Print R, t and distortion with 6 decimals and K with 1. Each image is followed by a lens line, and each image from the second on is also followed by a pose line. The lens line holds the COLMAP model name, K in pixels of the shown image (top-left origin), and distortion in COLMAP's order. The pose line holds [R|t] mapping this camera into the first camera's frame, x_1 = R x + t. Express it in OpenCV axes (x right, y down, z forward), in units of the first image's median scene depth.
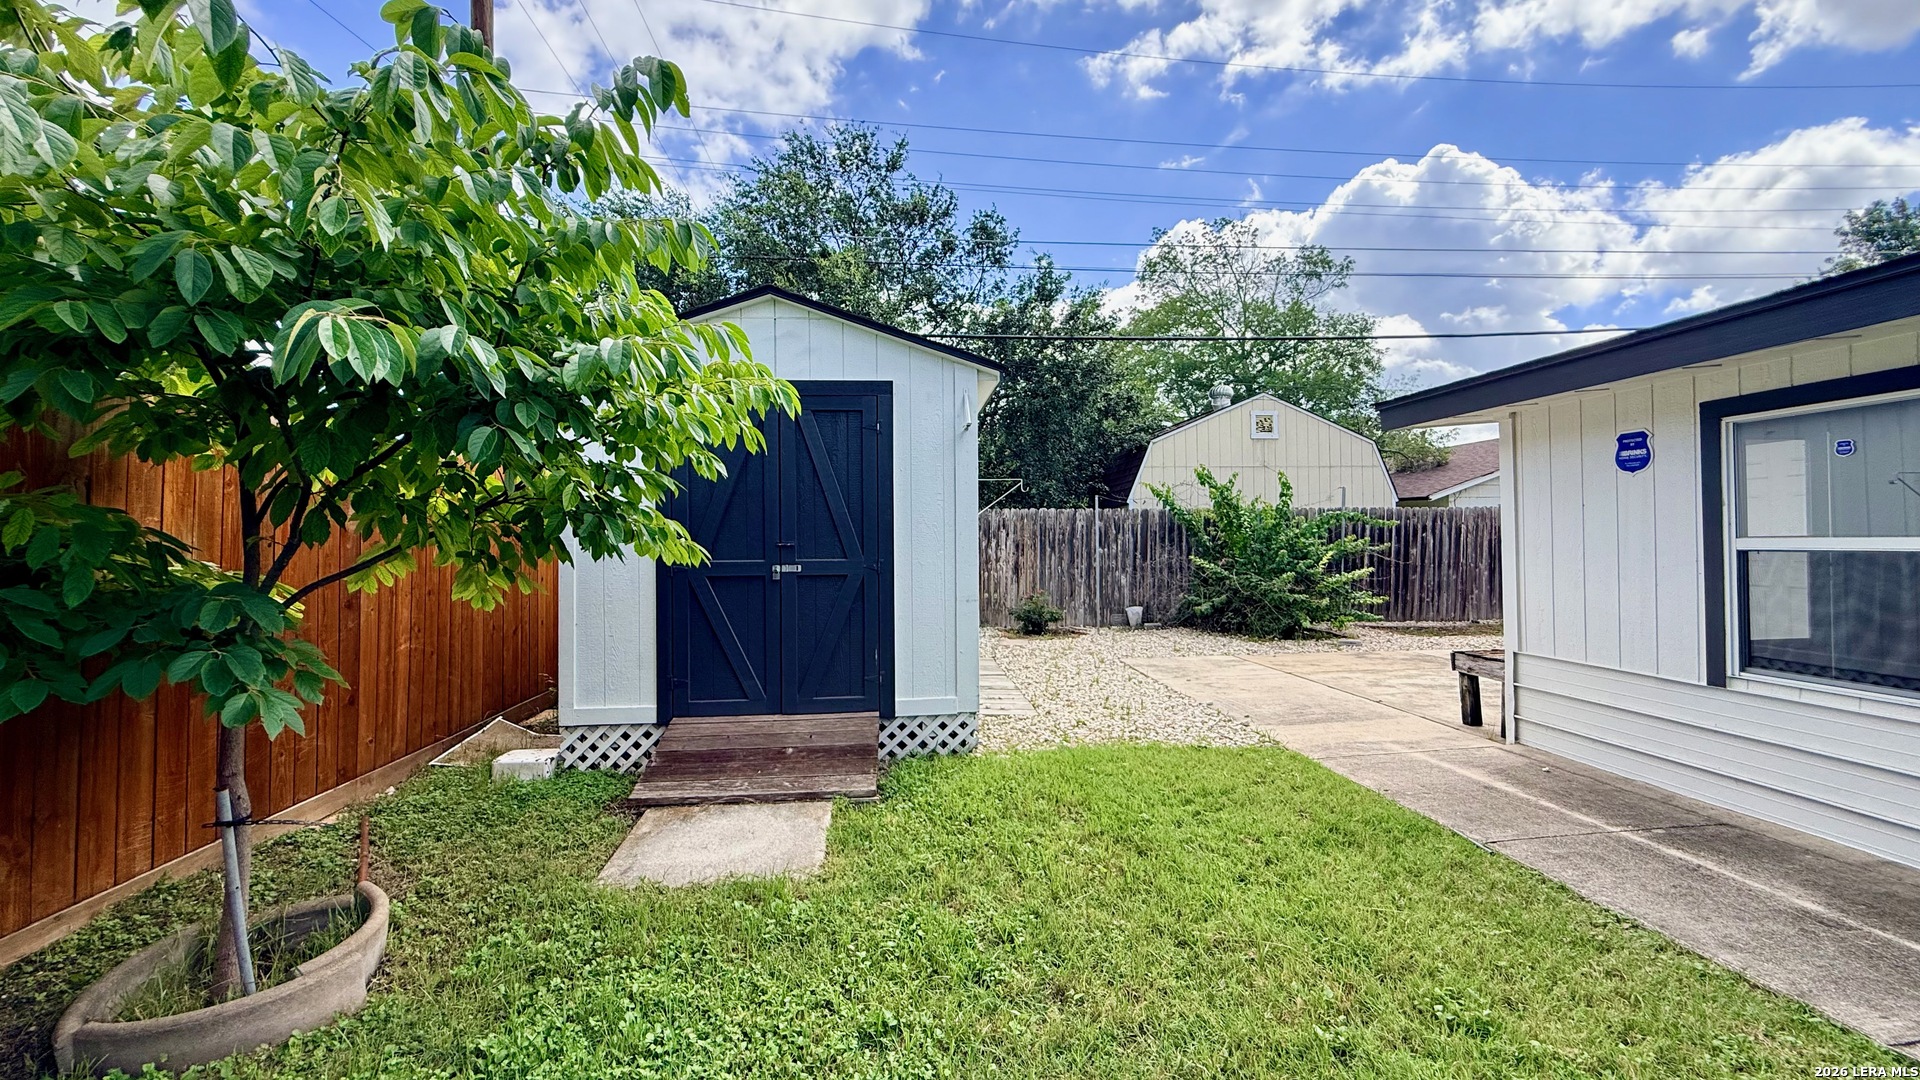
lens RADIAL K [[800.5, 0, 960.3], [0, 800.5, 531.9], [0, 0, 1]] dist [0.001910, -0.000046]
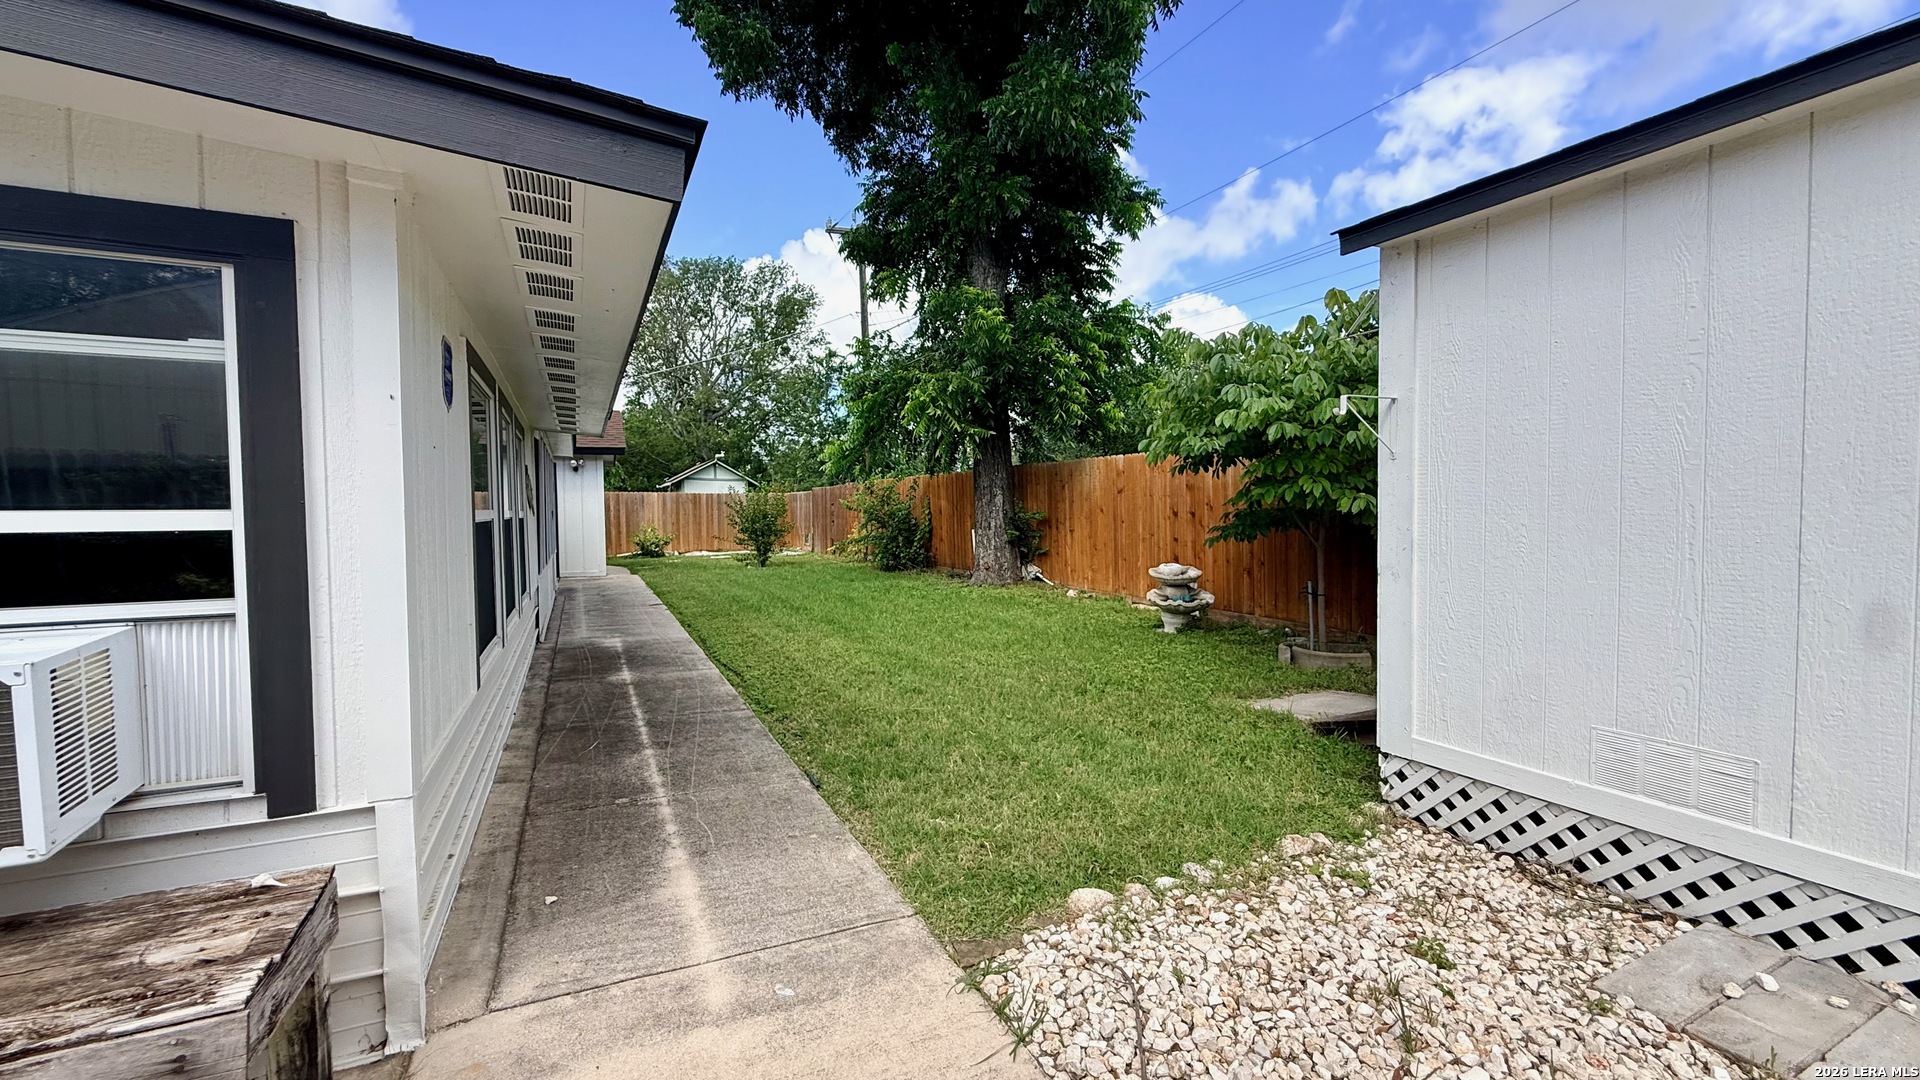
lens RADIAL K [[800.5, 0, 960.1], [0, 800.5, 545.1], [0, 0, 1]] dist [0.001910, -0.000046]
pose [[-0.923817, 0.009178, -0.382724, 0.871044], [0.002888, 0.999851, 0.017006, 0.029430], [0.382823, 0.014605, -0.923706, 2.135365]]
